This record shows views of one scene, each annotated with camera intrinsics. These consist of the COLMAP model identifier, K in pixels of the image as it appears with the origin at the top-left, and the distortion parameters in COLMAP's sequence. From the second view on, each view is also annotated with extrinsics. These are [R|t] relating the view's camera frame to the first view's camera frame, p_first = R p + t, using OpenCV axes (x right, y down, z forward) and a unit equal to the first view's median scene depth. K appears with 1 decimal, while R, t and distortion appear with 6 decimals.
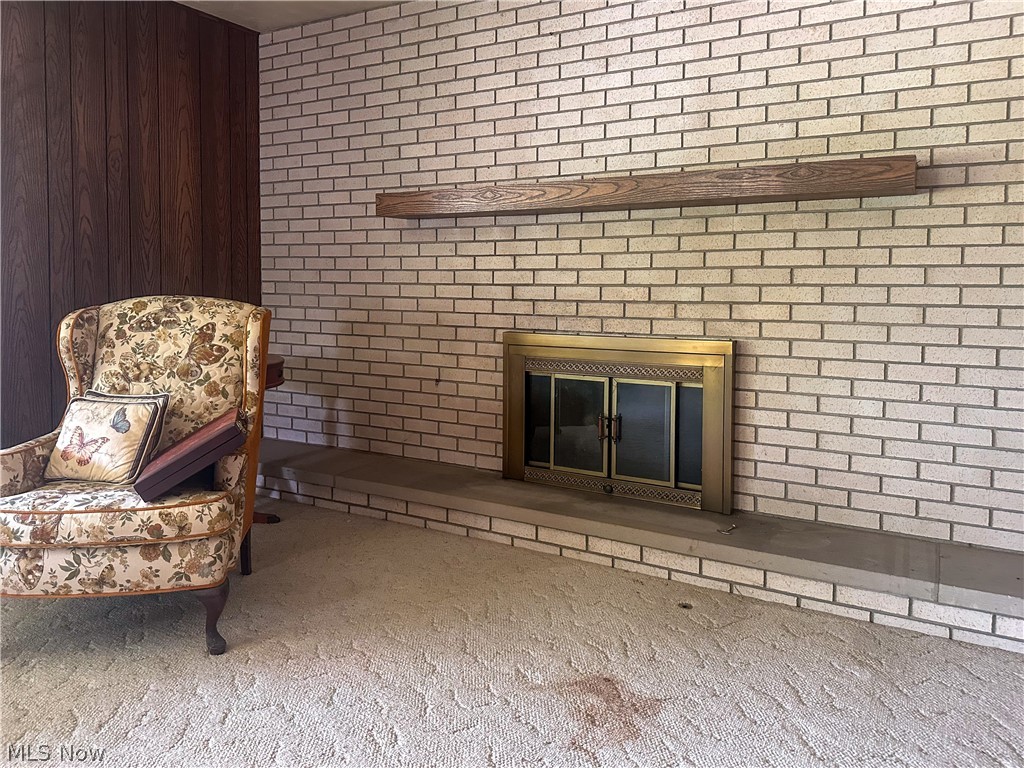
lens RADIAL K [[721.2, 0, 508.1], [0, 721.2, 332.1], [0, 0, 1]] dist [0.062448, -0.085213]
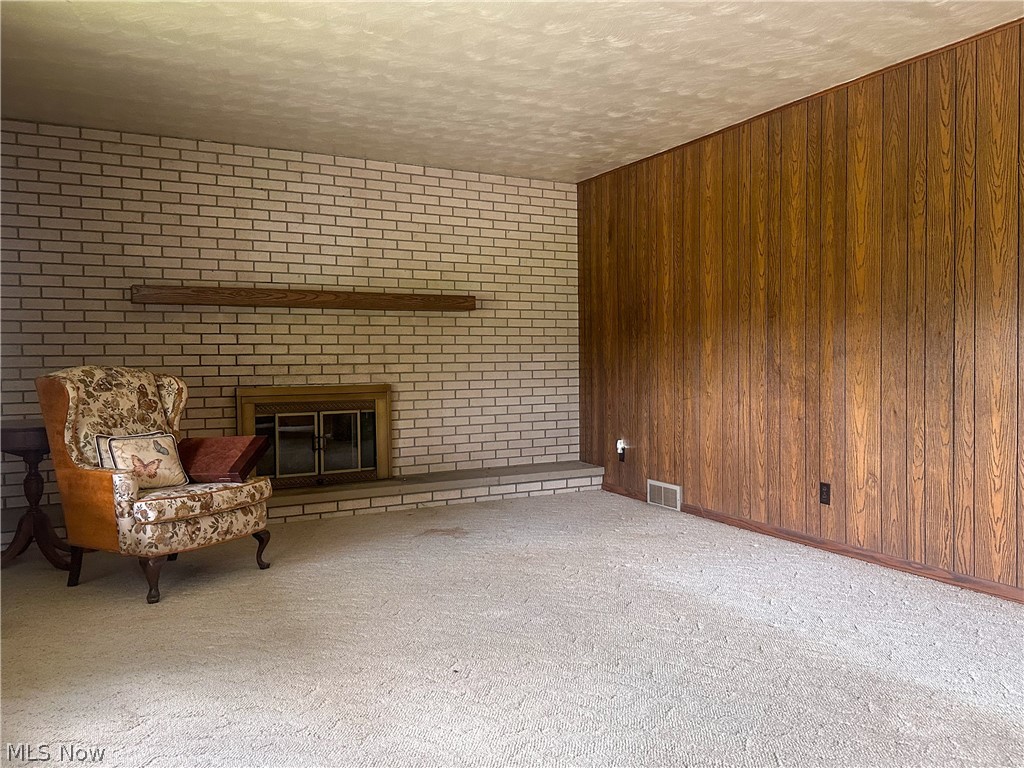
lens RADIAL K [[849.3, 0, 583.1], [0, 849.3, 383.1], [0, 0, 1]] dist [0.088053, -0.168773]
pose [[0.506957, -0.038791, 0.861098, -1.419755], [0.065824, 0.997812, 0.006197, 0.031356], [-0.859454, 0.053539, 0.508402, -0.569560]]
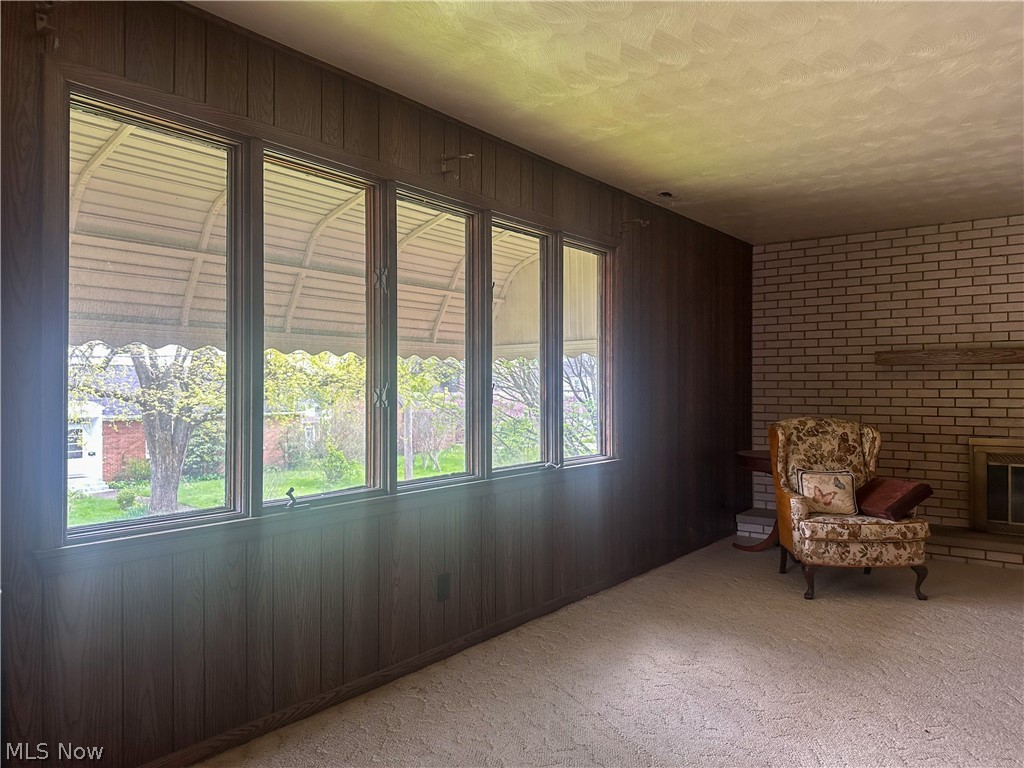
lens RADIAL K [[729.6, 0, 512.0], [0, 729.6, 384.0], [0, 0, 1]] dist [-0.005446, -0.006238]
pose [[0.990492, -0.008076, -0.137335, -0.996113], [-0.001759, 0.997450, -0.071344, -0.001731], [0.137561, 0.070907, 0.987952, -0.929068]]
